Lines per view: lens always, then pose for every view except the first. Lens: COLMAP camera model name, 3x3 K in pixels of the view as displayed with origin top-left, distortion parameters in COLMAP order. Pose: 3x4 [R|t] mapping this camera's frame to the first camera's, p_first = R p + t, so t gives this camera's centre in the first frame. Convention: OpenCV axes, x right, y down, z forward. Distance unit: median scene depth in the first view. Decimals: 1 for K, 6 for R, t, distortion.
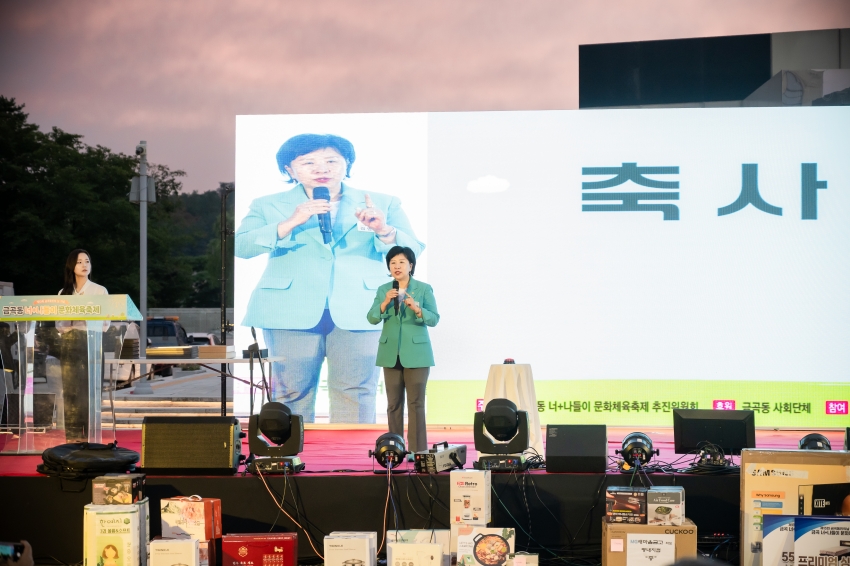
lens RADIAL K [[1914.9, 0, 425.0], [0, 1914.9, 283.0], [0, 0, 1]] dist [-0.069010, 0.050653]
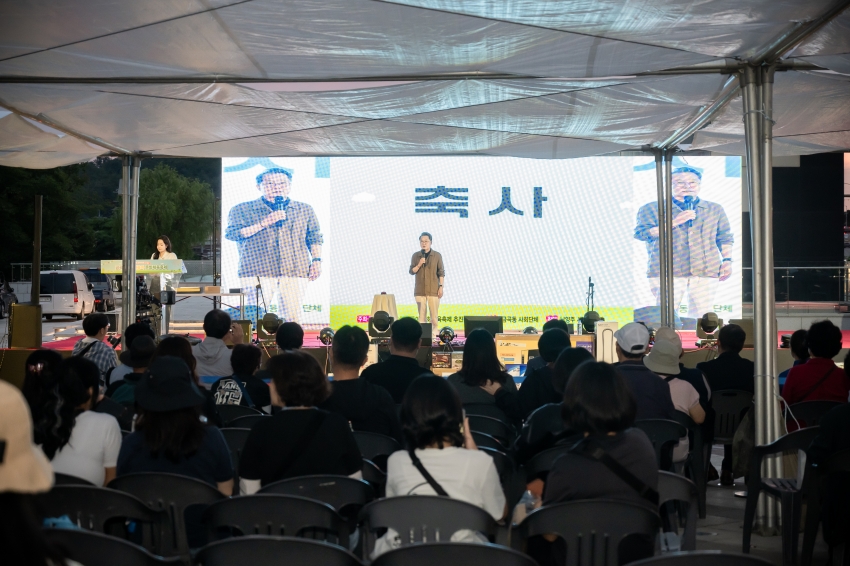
lens RADIAL K [[2193.2, 0, 425.0], [0, 2193.2, 283.0], [0, 0, 1]] dist [-0.102515, -0.543570]
pose [[0.996187, -0.001175, 0.087232, -0.106589], [-0.001293, 0.999601, 0.028232, -0.033890], [-0.087230, -0.028237, 0.995788, -1.267185]]
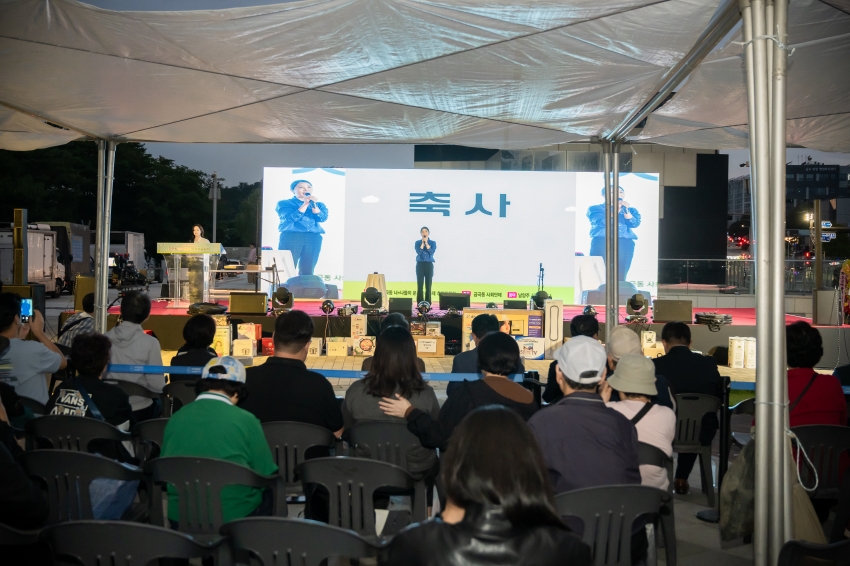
lens RADIAL K [[1246.2, 0, 425.0], [0, 1246.2, 283.0], [0, 0, 1]] dist [0.046301, 0.039278]
pose [[0.997776, 0.017632, 0.064287, 0.003328], [-0.020319, 0.998936, 0.041392, -0.015356], [-0.063488, -0.042606, 0.997073, -0.651477]]
